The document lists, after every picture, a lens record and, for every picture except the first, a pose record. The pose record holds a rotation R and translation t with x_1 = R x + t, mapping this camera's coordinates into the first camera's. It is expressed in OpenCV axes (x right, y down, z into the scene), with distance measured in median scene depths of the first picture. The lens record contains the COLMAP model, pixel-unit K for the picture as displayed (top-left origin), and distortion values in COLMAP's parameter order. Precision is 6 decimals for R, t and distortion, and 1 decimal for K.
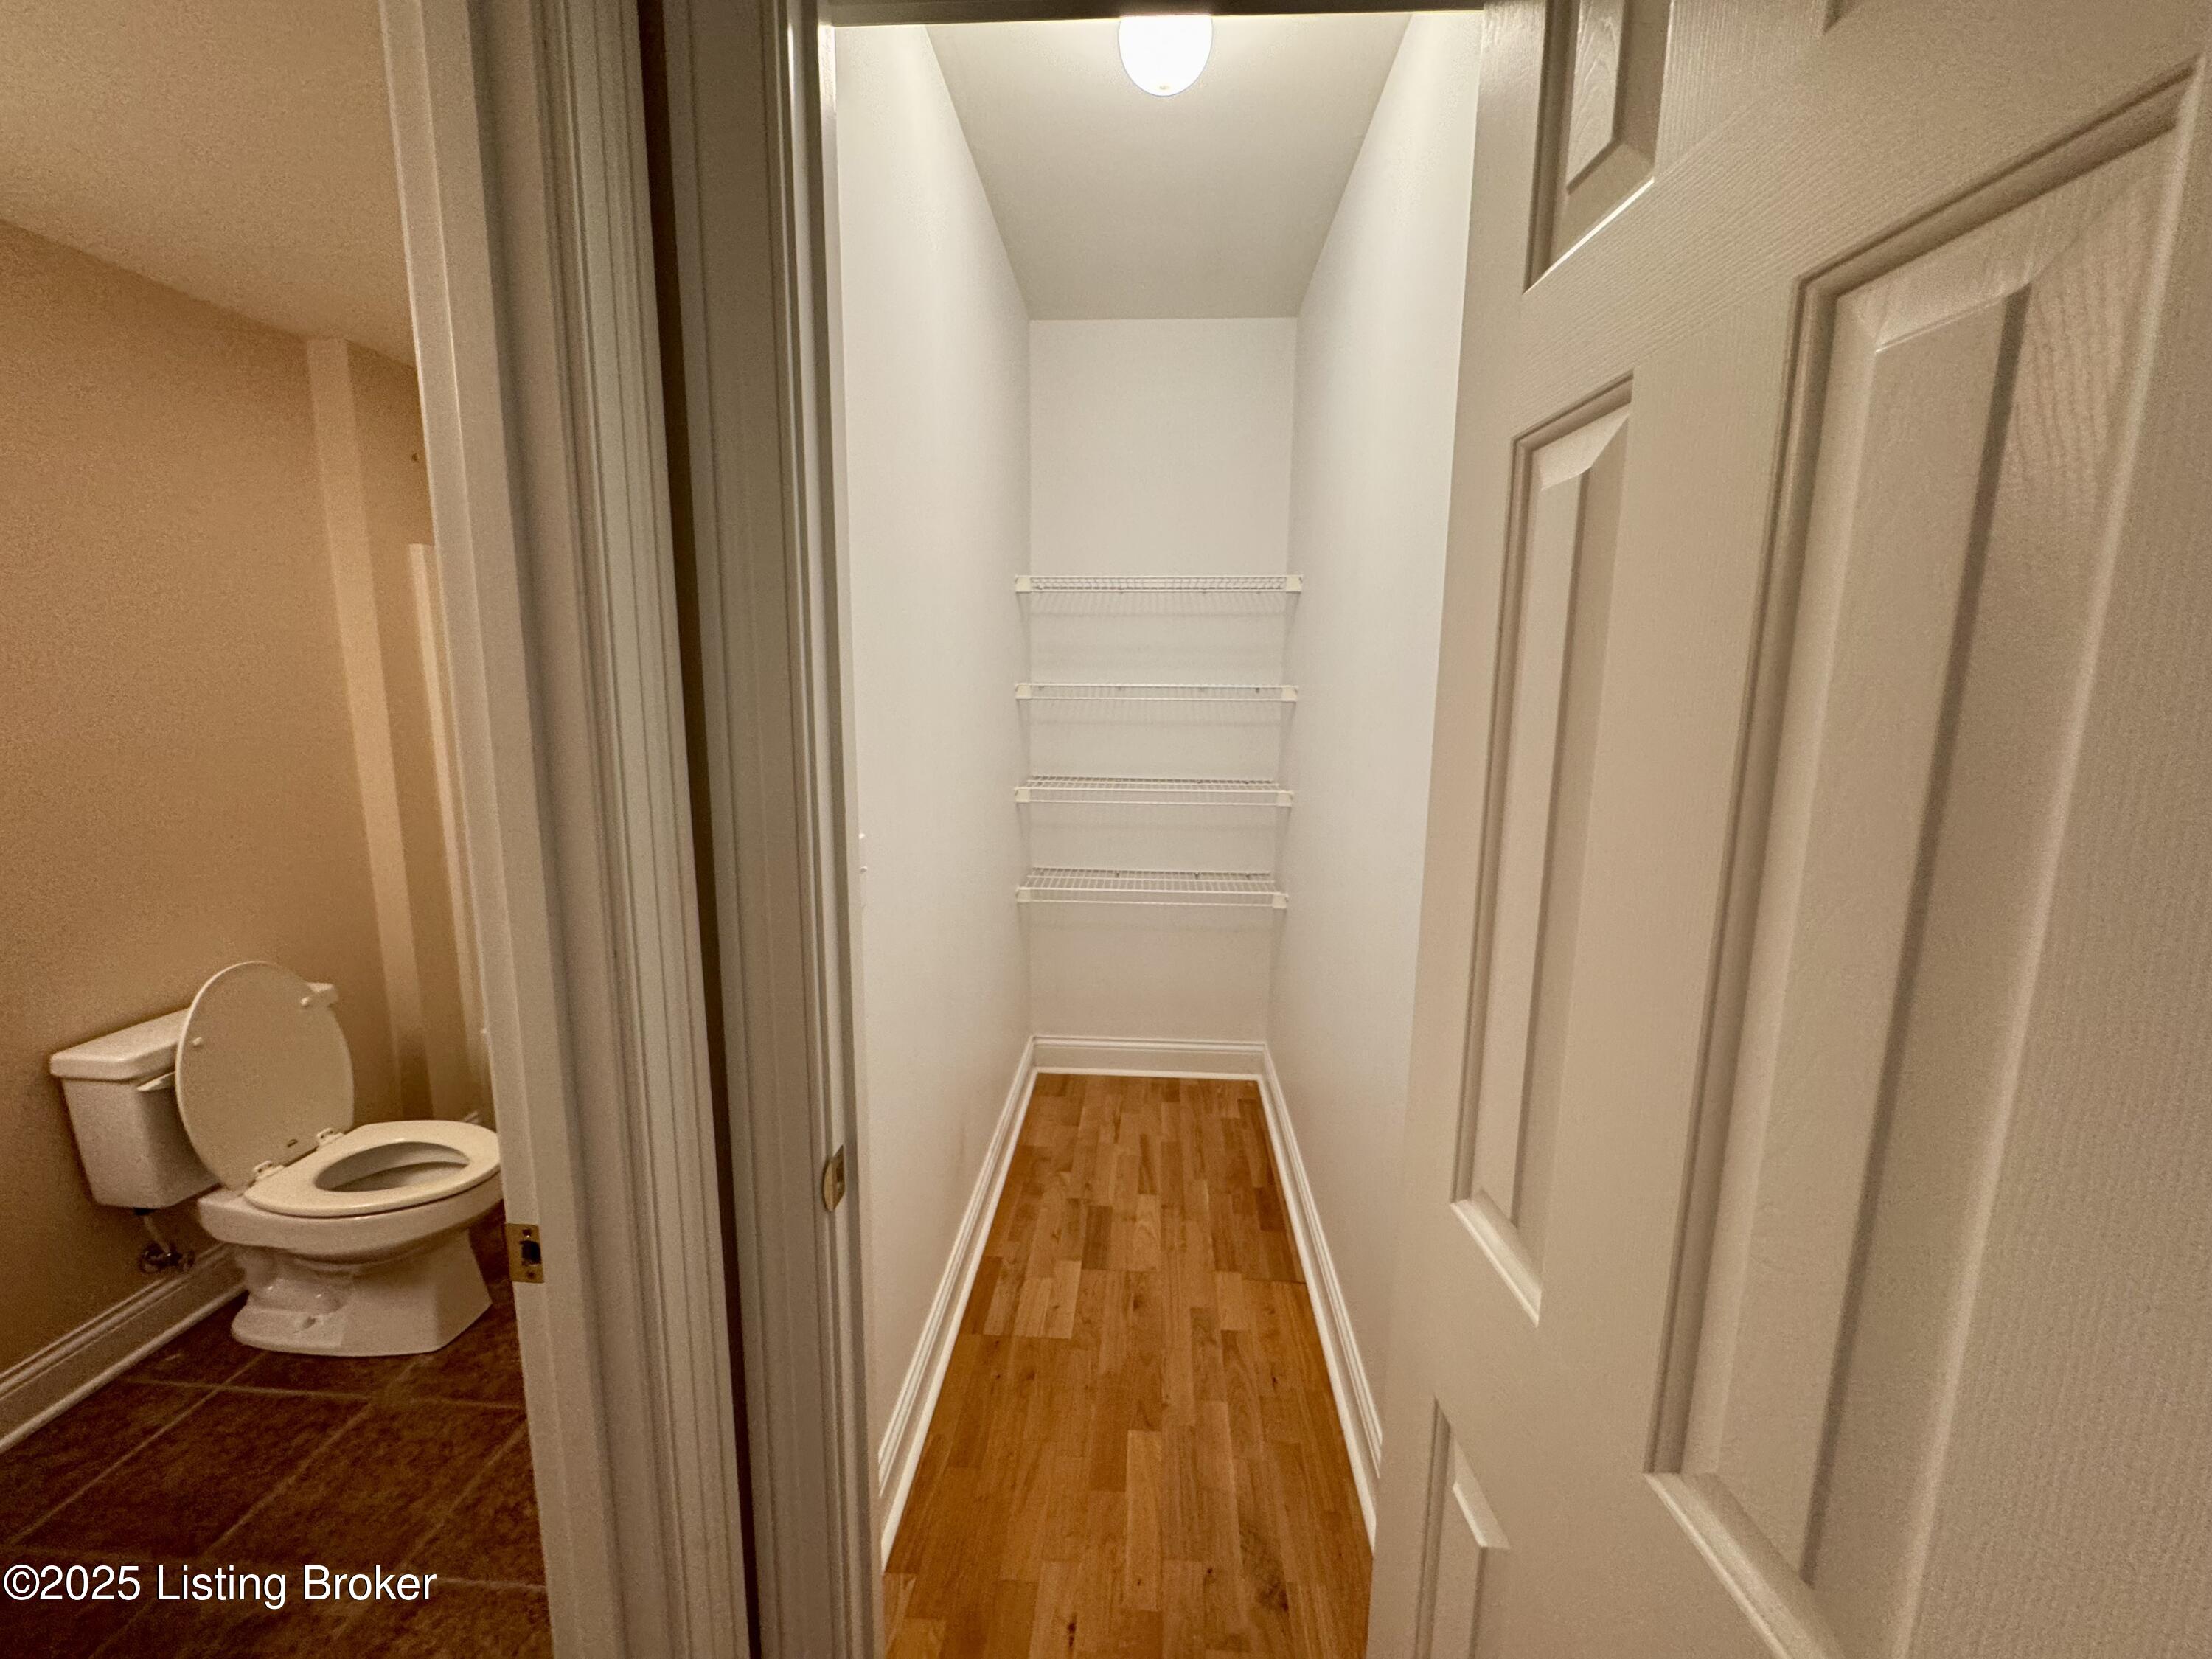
lens RADIAL K [[881.4, 0, 1104.0], [0, 881.4, 824.4], [0, 0, 1]] dist [-0.002671, 0.000560]
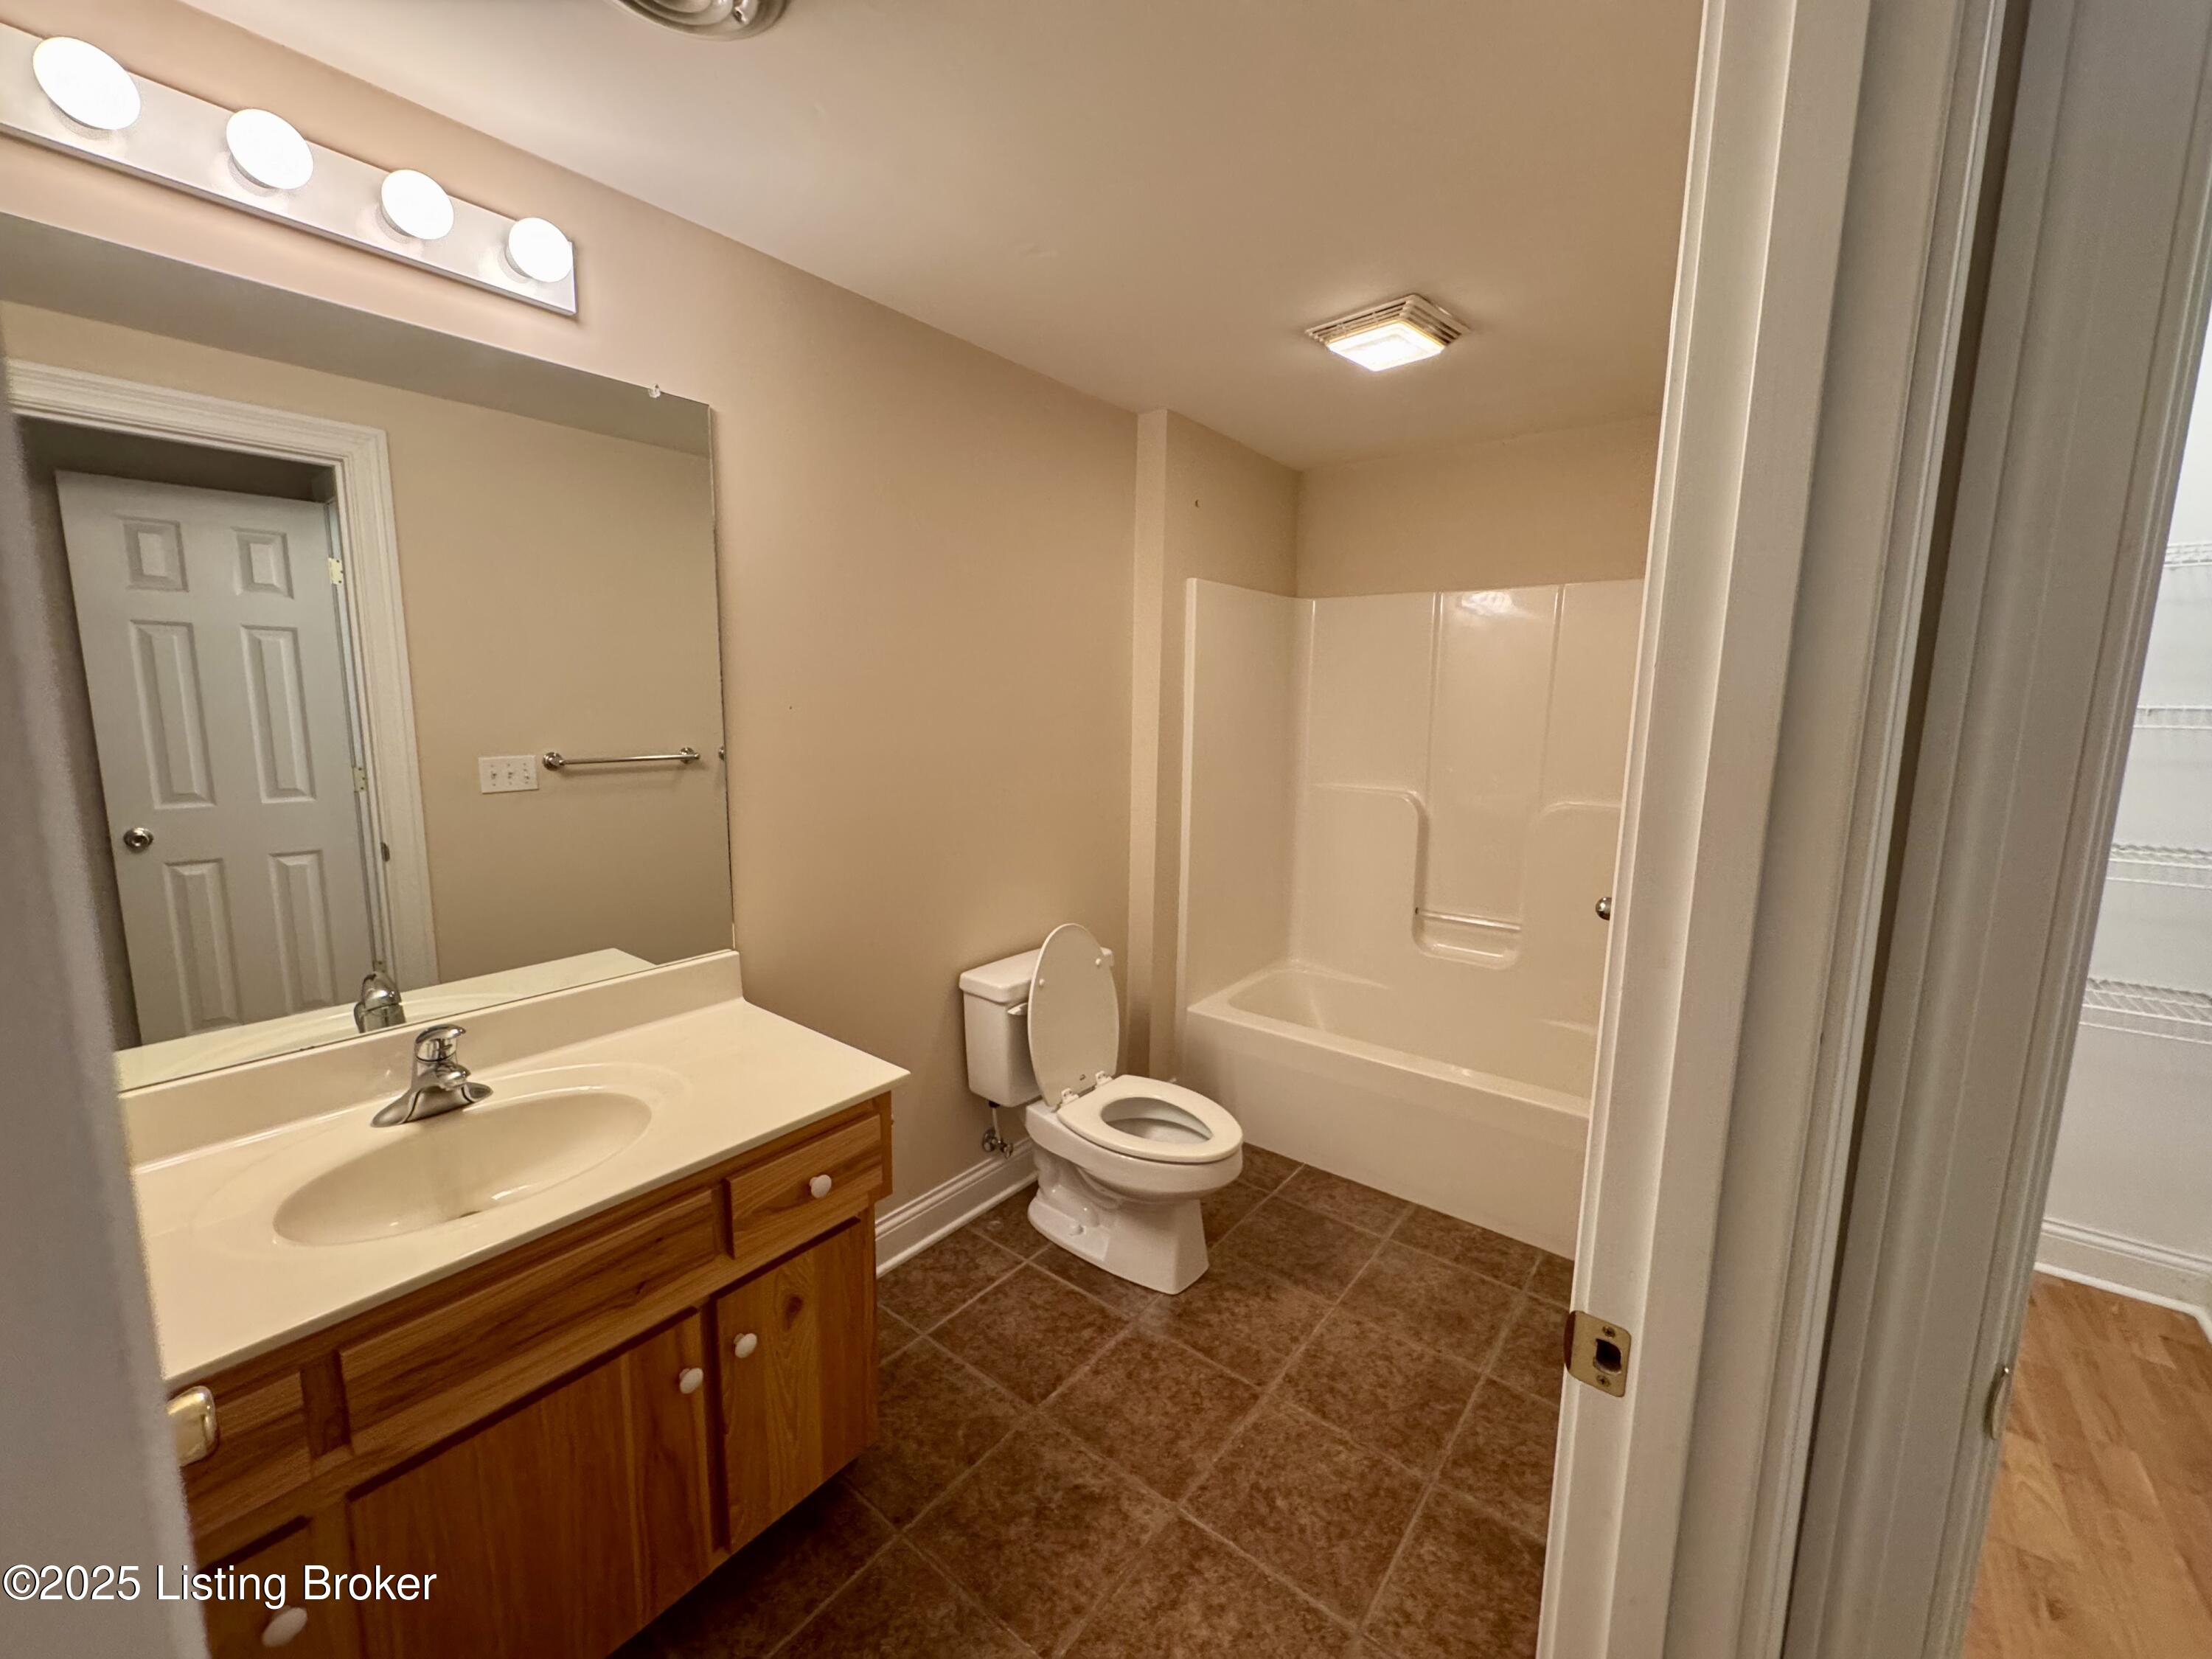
lens RADIAL K [[881.4, 0, 1100.9], [0, 881.4, 829.0], [0, 0, 1]] dist [-0.002671, 0.000560]
pose [[0.821982, 0.085556, -0.563050, -0.268584], [-0.095668, 0.995346, 0.011580, 0.007846], [0.561420, 0.044348, 0.826342, 0.002139]]
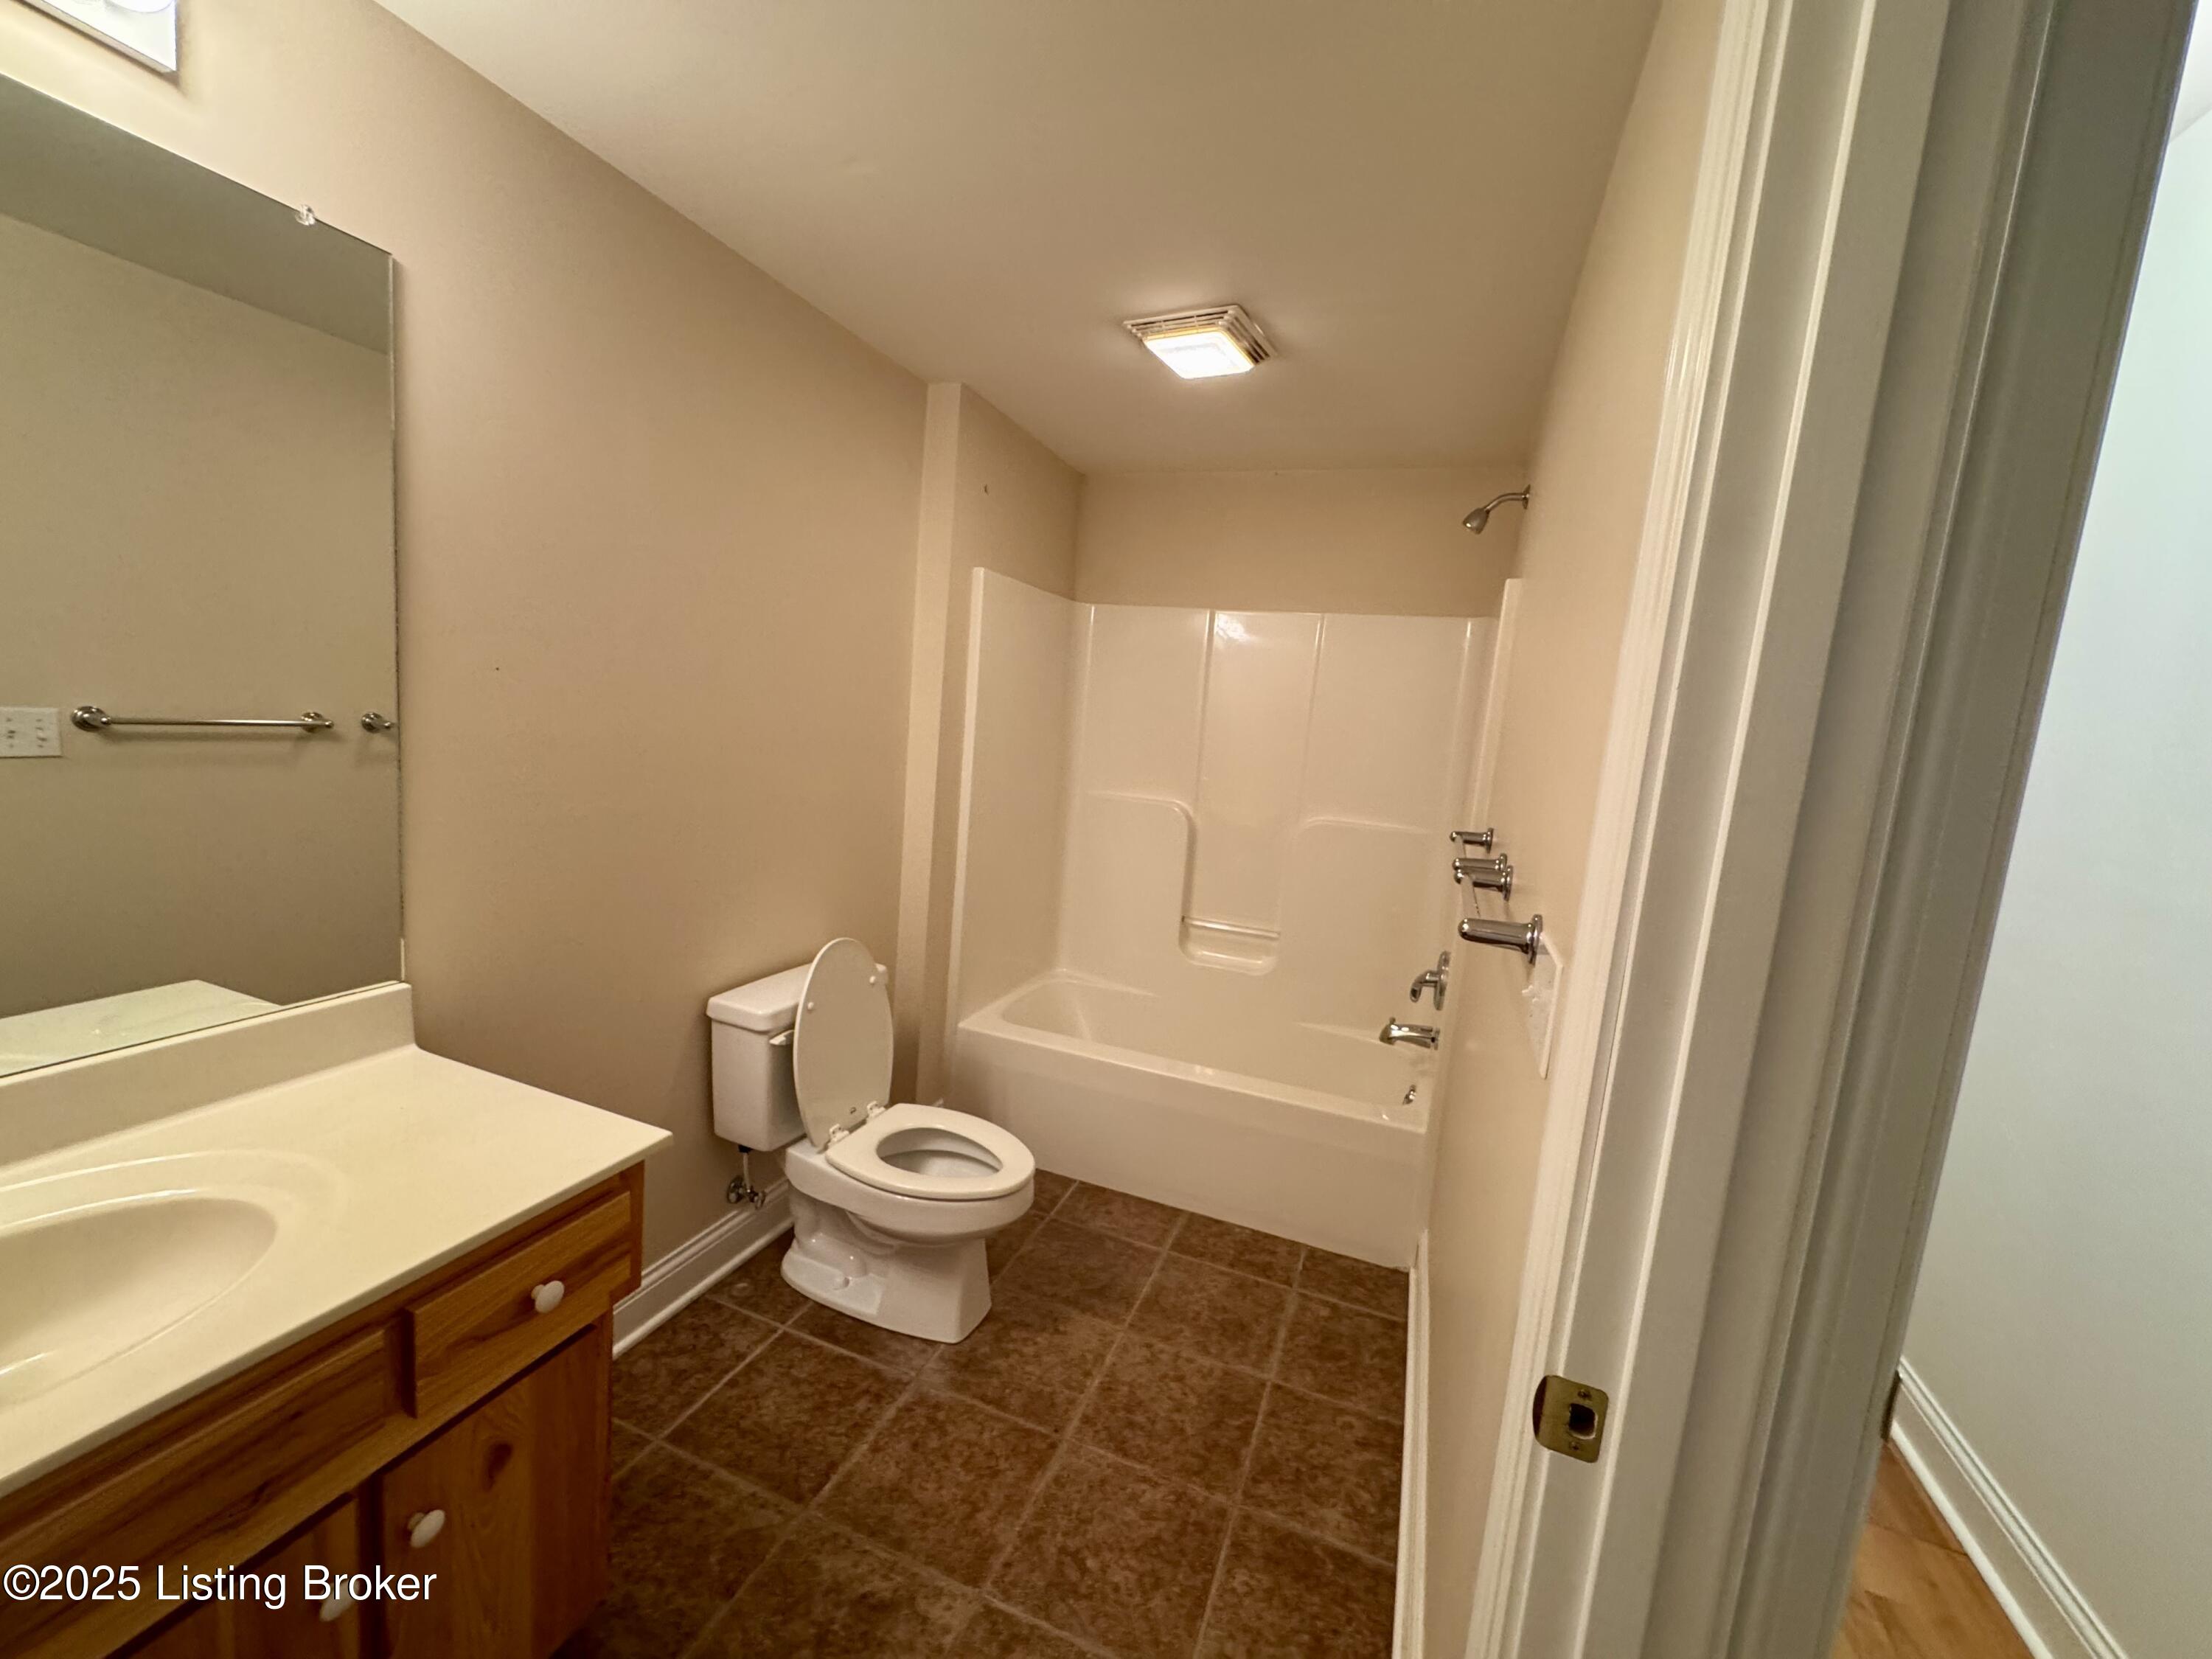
lens RADIAL K [[881.4, 0, 1099.1], [0, 881.4, 828.0], [0, 0, 1]] dist [-0.002671, 0.000560]
pose [[0.951619, 0.107513, -0.287857, -0.388073], [-0.119693, 0.992496, -0.024999, 0.011870], [0.283009, 0.058244, 0.957347, 0.037666]]
